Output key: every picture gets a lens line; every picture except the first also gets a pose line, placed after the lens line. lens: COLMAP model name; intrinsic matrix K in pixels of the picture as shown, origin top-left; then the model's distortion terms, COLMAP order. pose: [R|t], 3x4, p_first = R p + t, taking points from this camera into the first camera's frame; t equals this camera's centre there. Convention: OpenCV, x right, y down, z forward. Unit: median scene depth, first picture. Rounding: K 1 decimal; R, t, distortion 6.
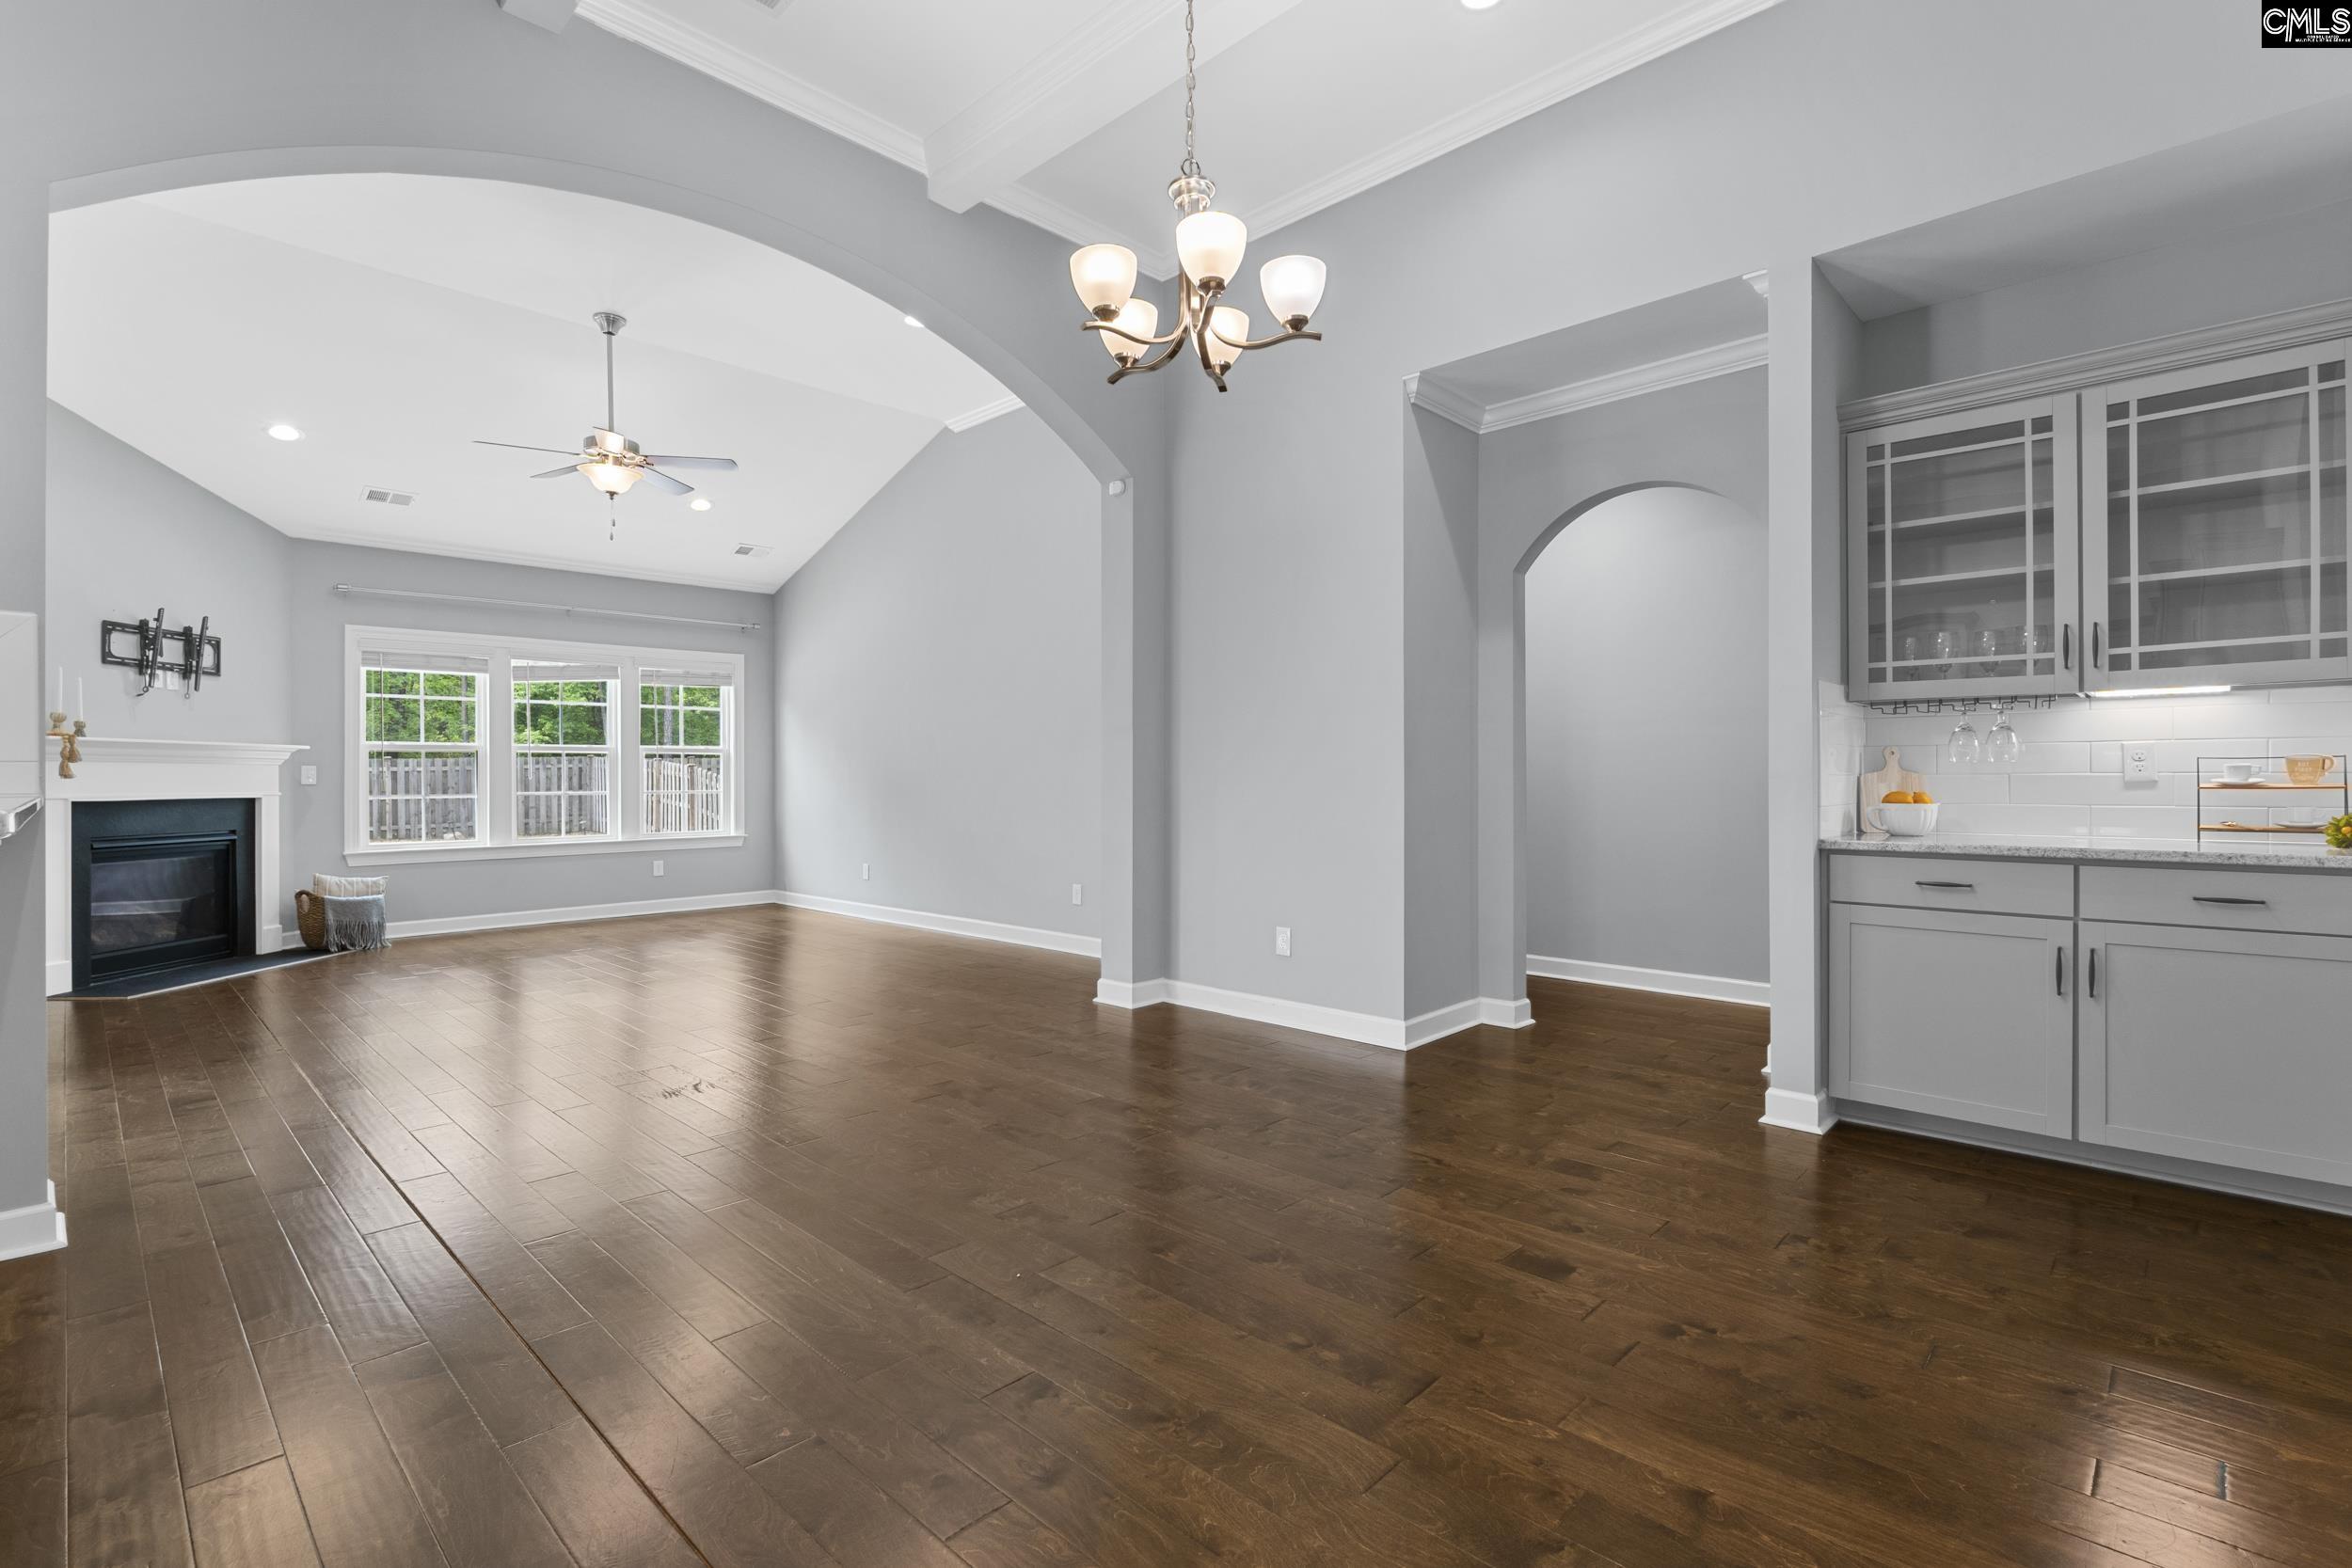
lens RADIAL K [[1068.5, 0, 1155.4], [0, 1068.5, 775.3], [0, 0, 1]] dist [-0.000179, -0.000139]
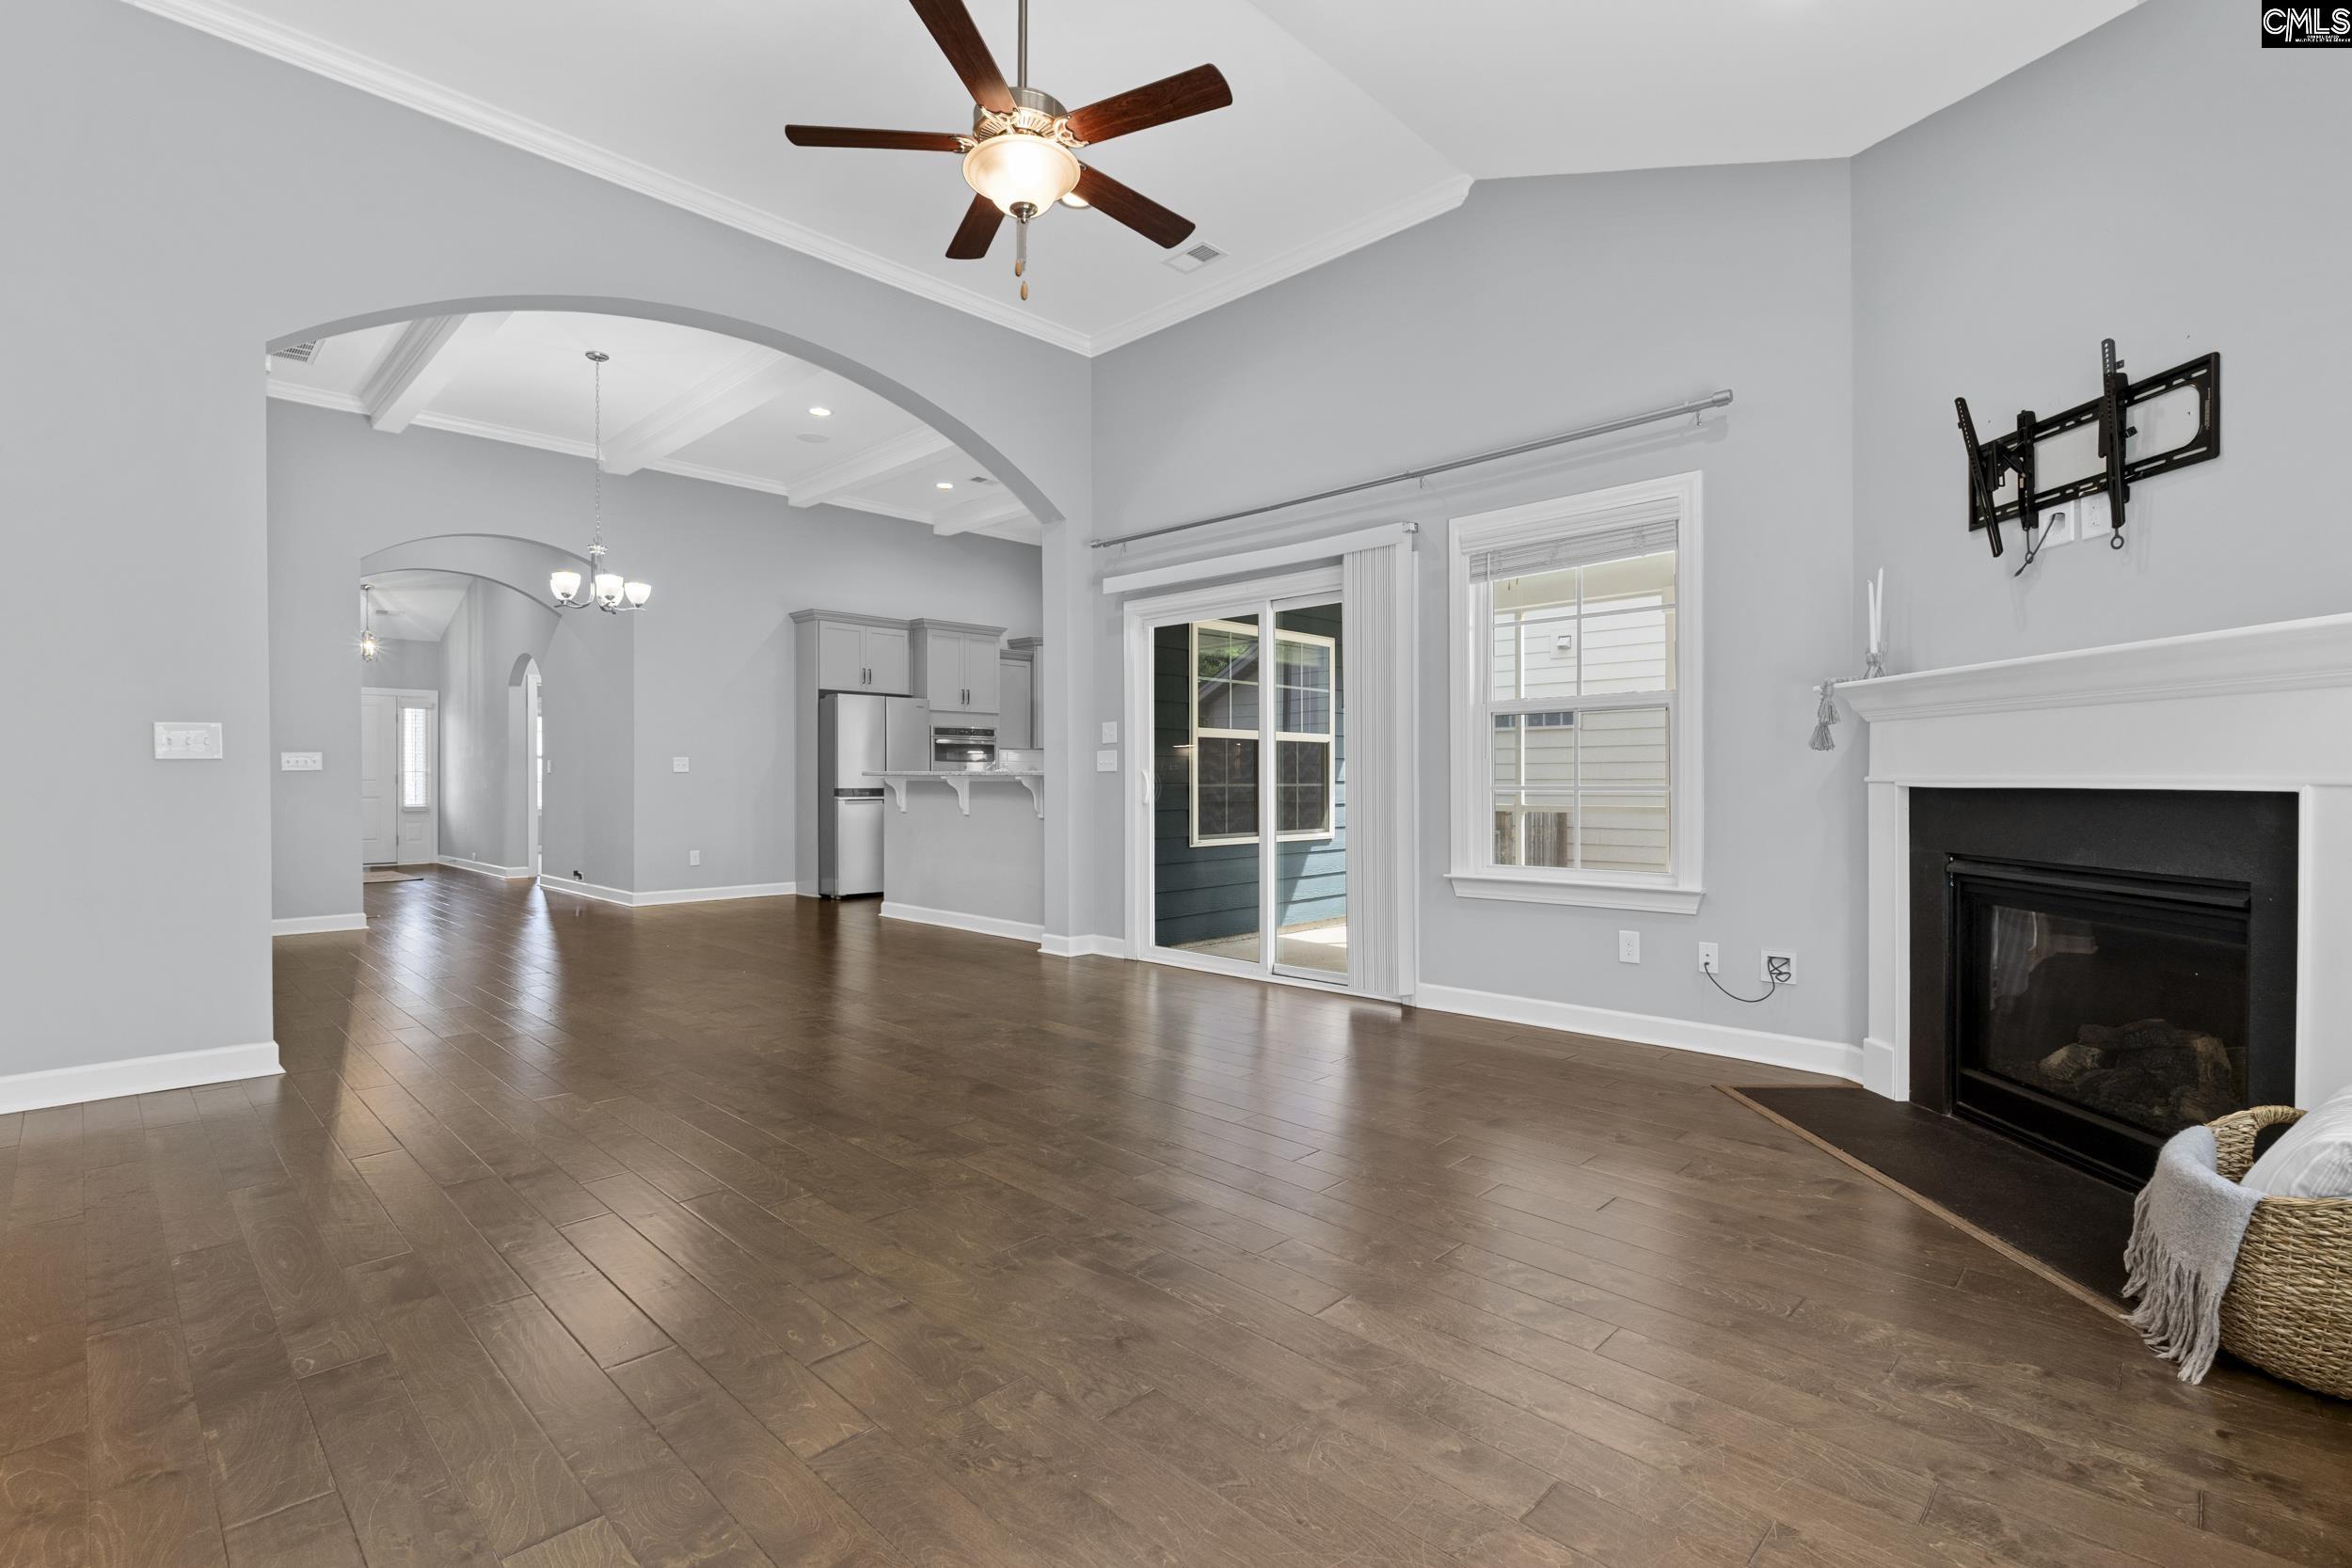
lens RADIAL K [[1087.2, 0, 1171.5], [0, 1087.2, 769.6], [0, 0, 1]] dist [-0.001930, -0.000082]
pose [[-0.999958, 0.009061, 0.001038, -0.582495], [0.009058, 0.999955, -0.002835, 0.013245], [-0.001064, -0.002825, -0.999995, 1.540331]]
